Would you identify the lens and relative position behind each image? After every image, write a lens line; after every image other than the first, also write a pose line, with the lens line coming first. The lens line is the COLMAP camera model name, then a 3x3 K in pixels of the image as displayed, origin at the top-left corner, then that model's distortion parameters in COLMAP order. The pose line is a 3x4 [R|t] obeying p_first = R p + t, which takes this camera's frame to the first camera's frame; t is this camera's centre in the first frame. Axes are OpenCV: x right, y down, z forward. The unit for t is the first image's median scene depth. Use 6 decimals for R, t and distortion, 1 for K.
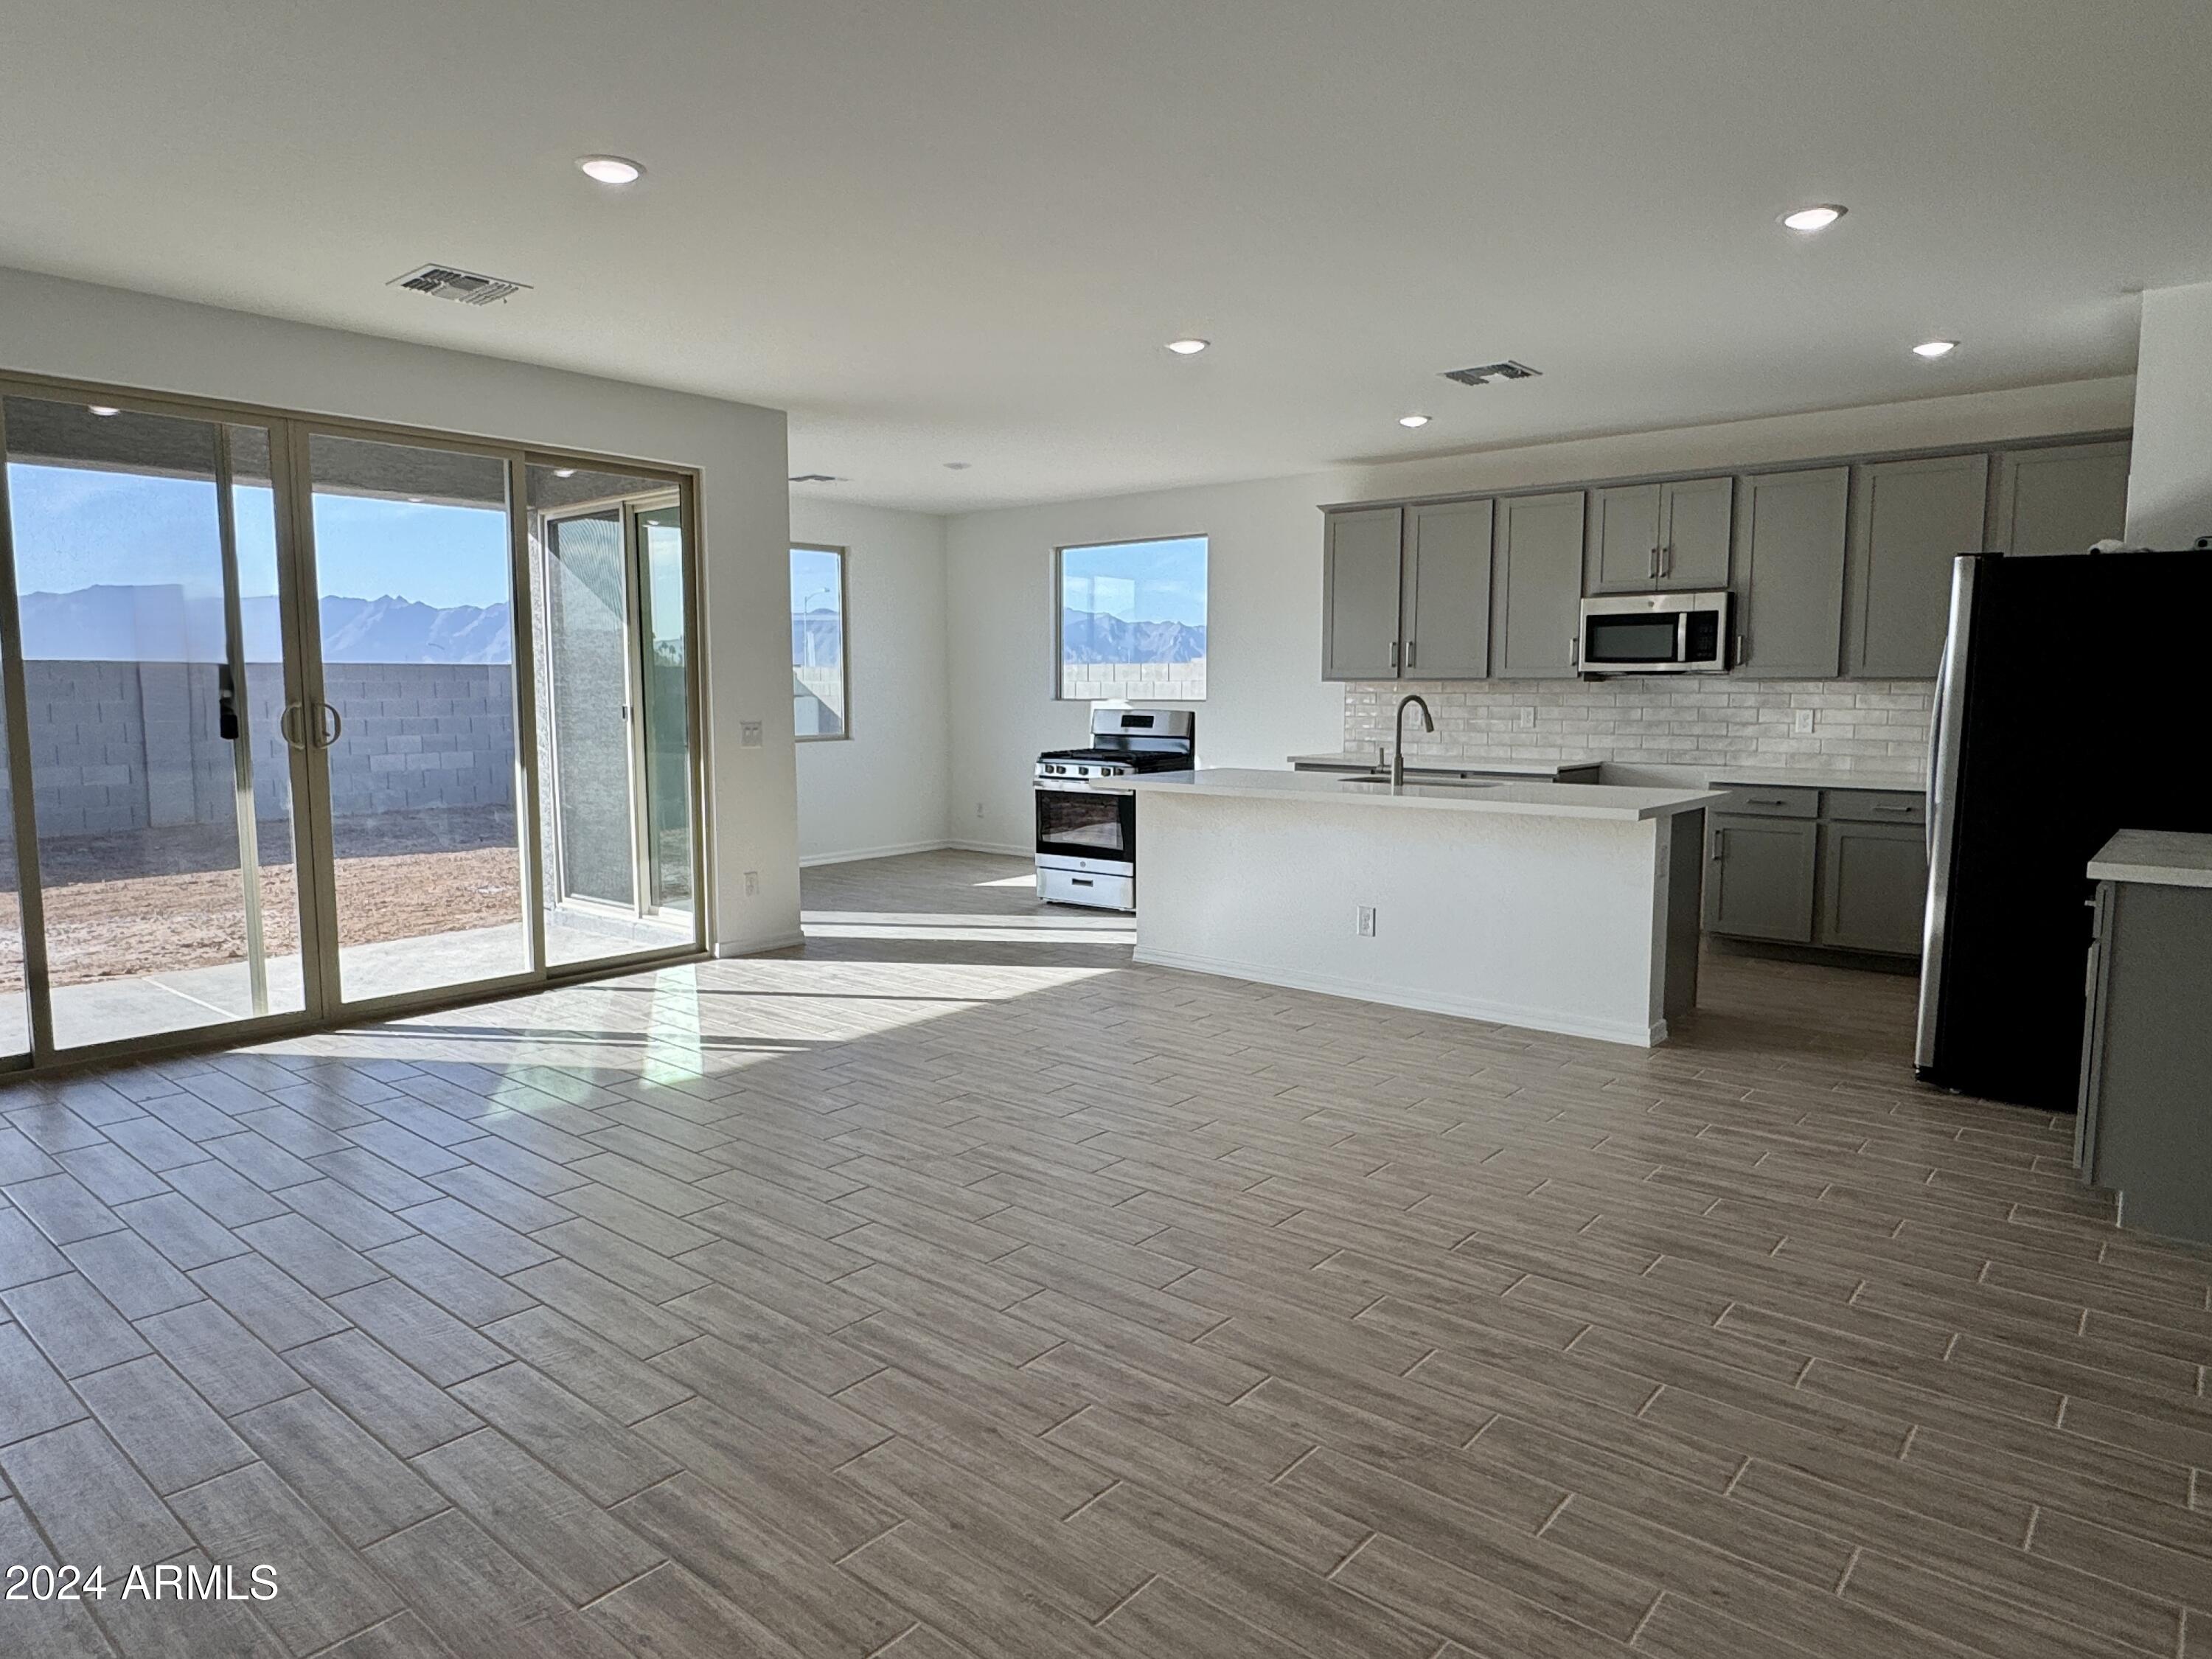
lens RADIAL K [[1350.4, 0, 1106.0], [0, 1350.4, 829.5], [0, 0, 1]] dist [-0.001536, 0.000137]
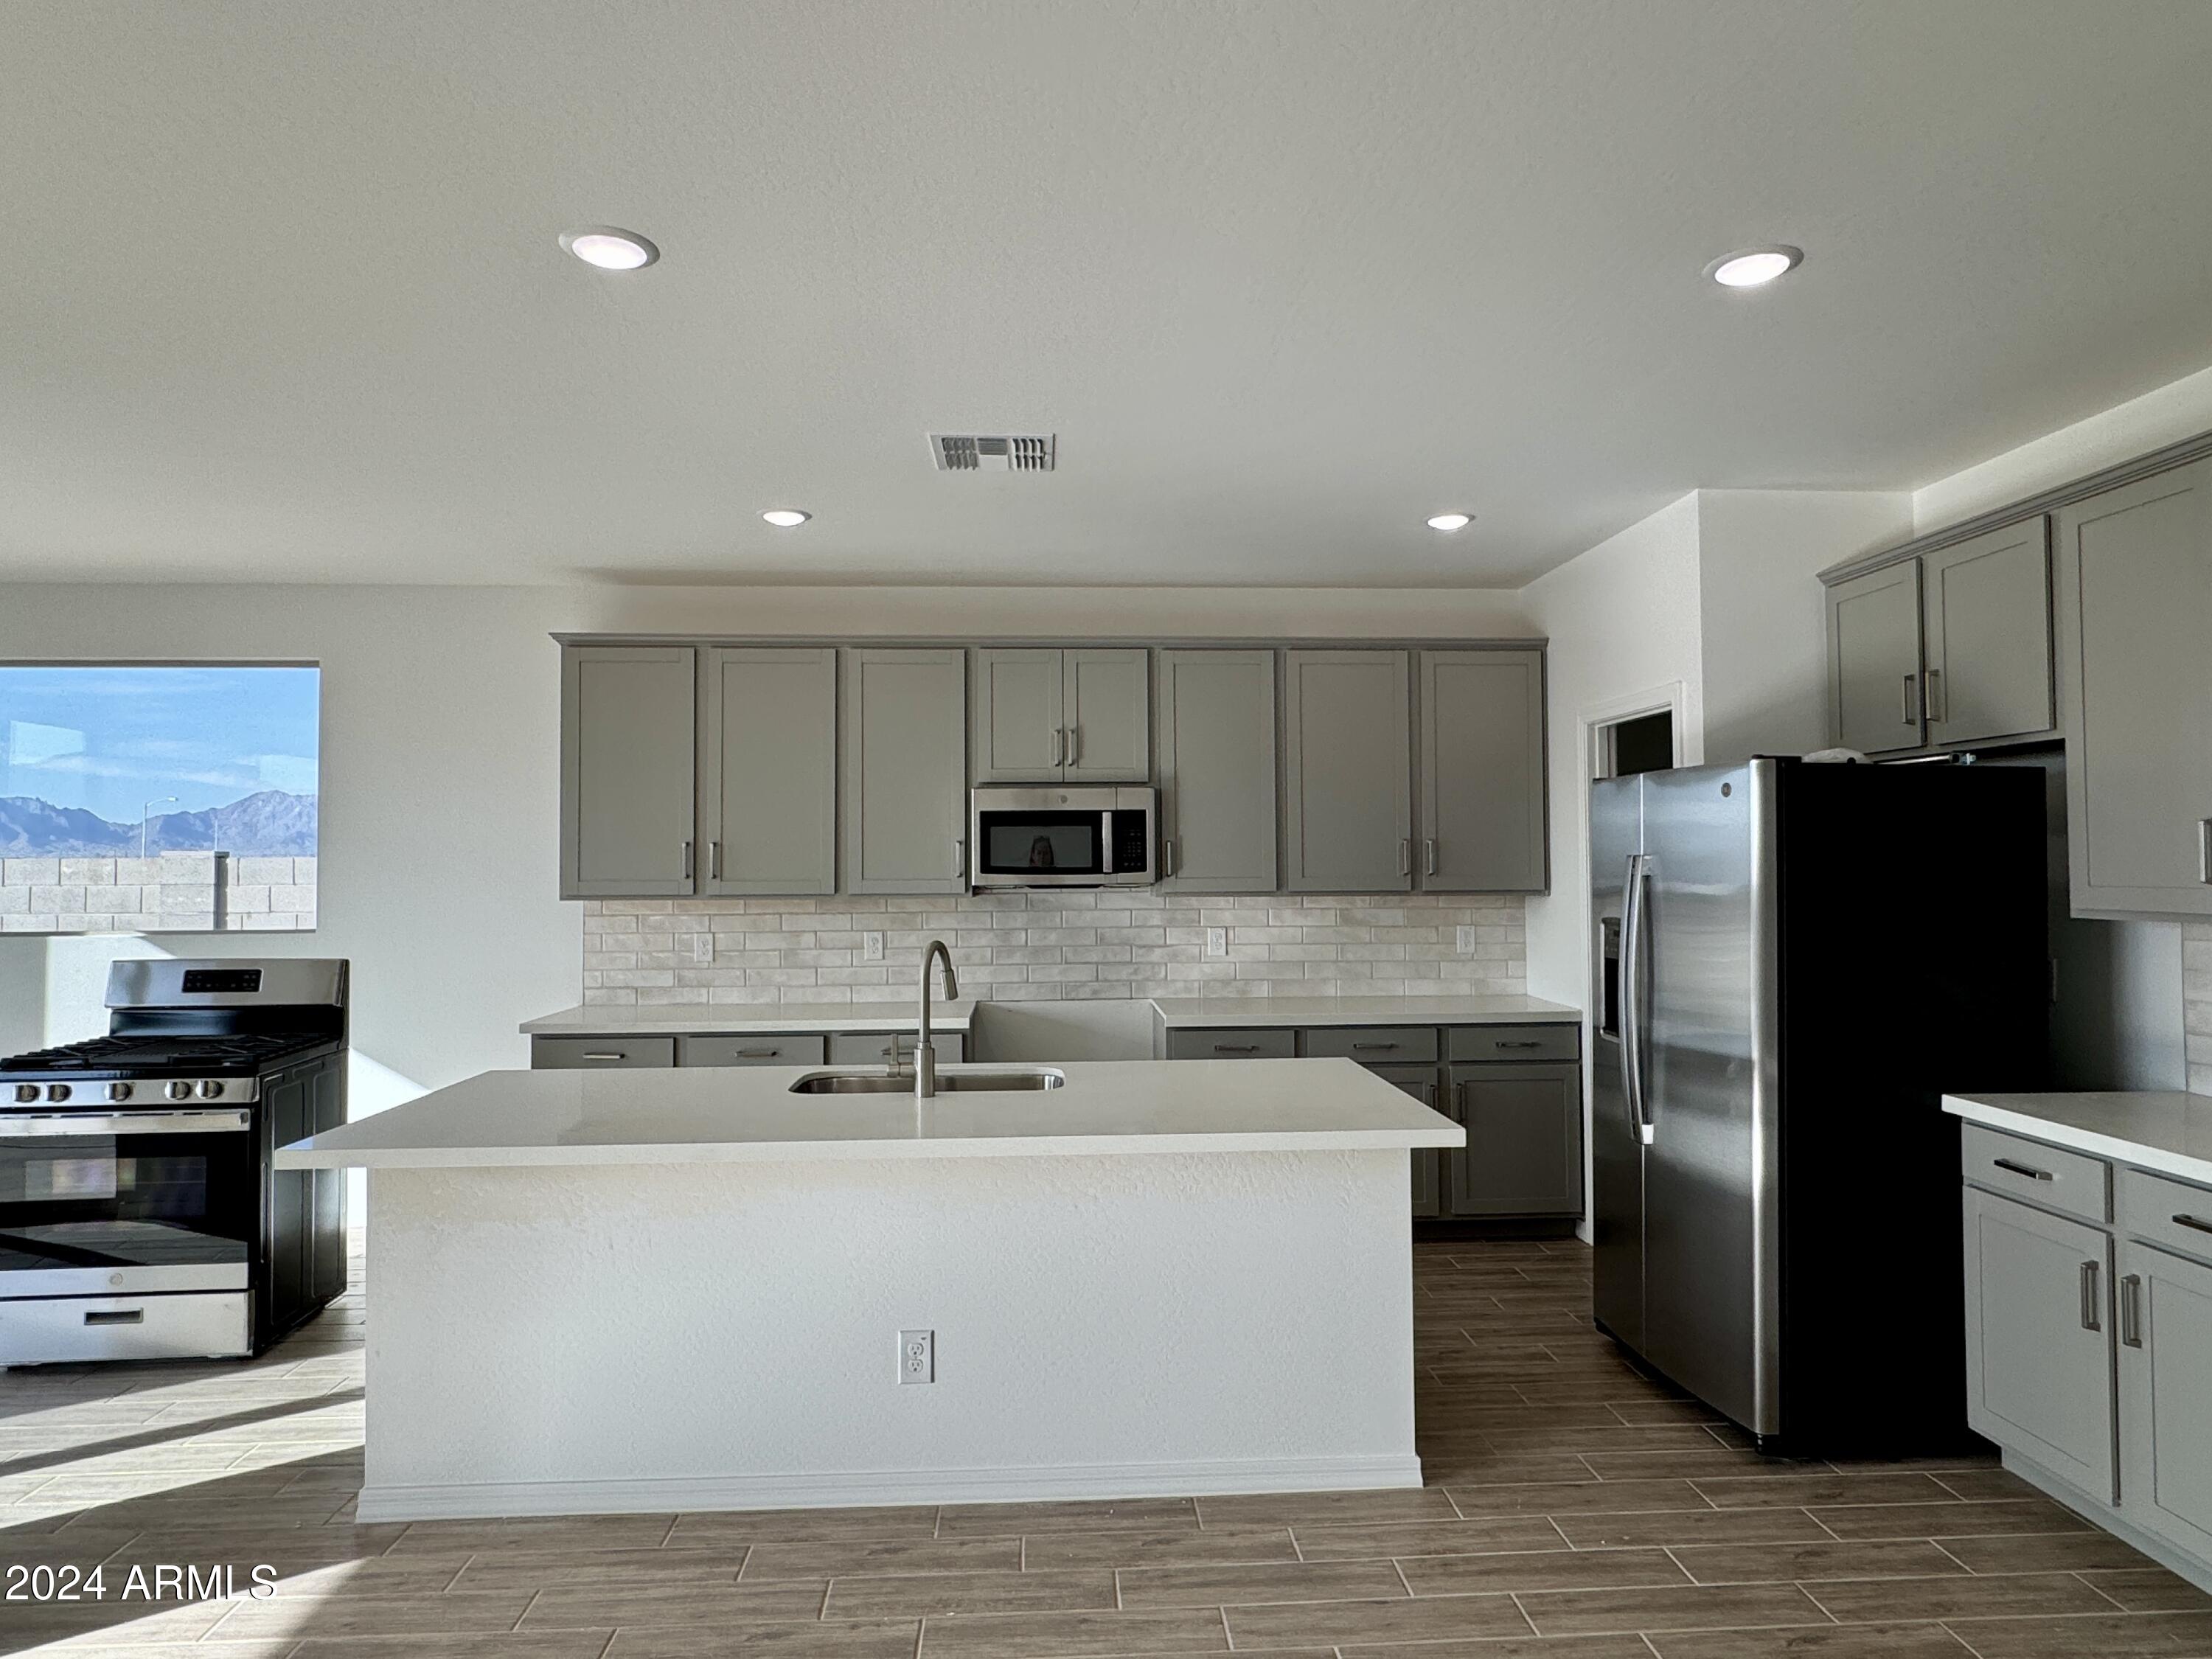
lens RADIAL K [[1333.0, 0, 1106.0], [0, 1333.0, 829.5], [0, 0, 1]] dist [-0.000166, -0.000086]
pose [[0.727864, 0.012386, 0.685609, -0.108563], [0.079899, 0.991495, -0.102735, -0.071489], [-0.681050, 0.129557, 0.720684, 0.448651]]
